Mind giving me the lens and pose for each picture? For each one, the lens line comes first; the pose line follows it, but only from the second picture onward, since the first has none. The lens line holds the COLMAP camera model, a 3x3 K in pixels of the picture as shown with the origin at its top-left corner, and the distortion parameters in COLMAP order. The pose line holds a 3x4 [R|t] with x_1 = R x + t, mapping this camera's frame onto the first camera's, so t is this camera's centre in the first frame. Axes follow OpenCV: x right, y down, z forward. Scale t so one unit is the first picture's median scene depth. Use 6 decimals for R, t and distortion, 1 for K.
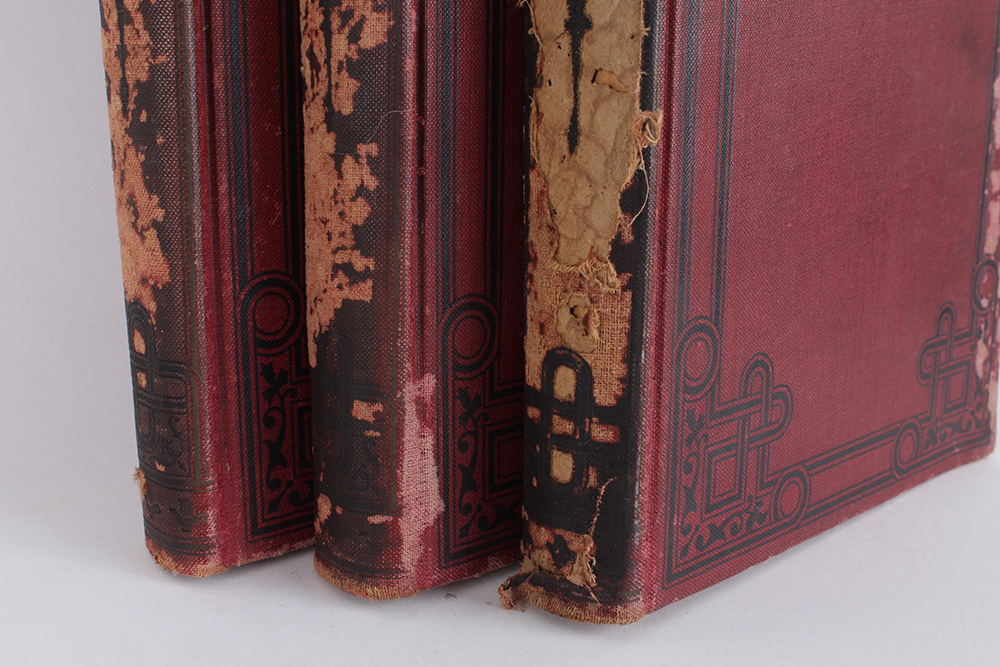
lens RADIAL K [[1164.2, 0, 492.5], [0, 1164.2, 341.6], [0, 0, 1]] dist [-0.091012, 0.000000]
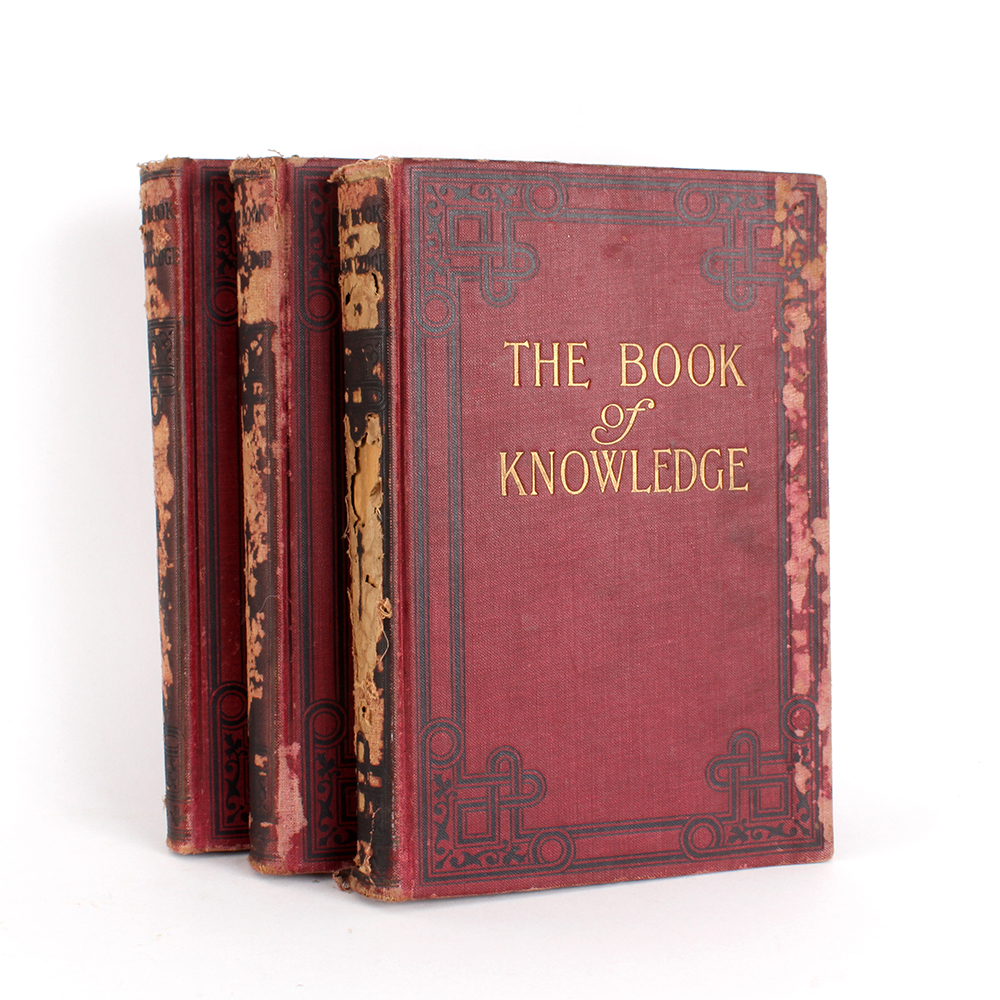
lens RADIAL K [[1793.3, 0, 497.6], [0, 1793.3, 499.0], [0, 0, 1]] dist [-0.169686, 0.000000]
pose [[0.906573, -0.007674, -0.421979, 1.348629], [-0.074304, 0.981315, -0.177481, 0.121316], [0.415457, 0.192255, 0.889064, -1.324288]]
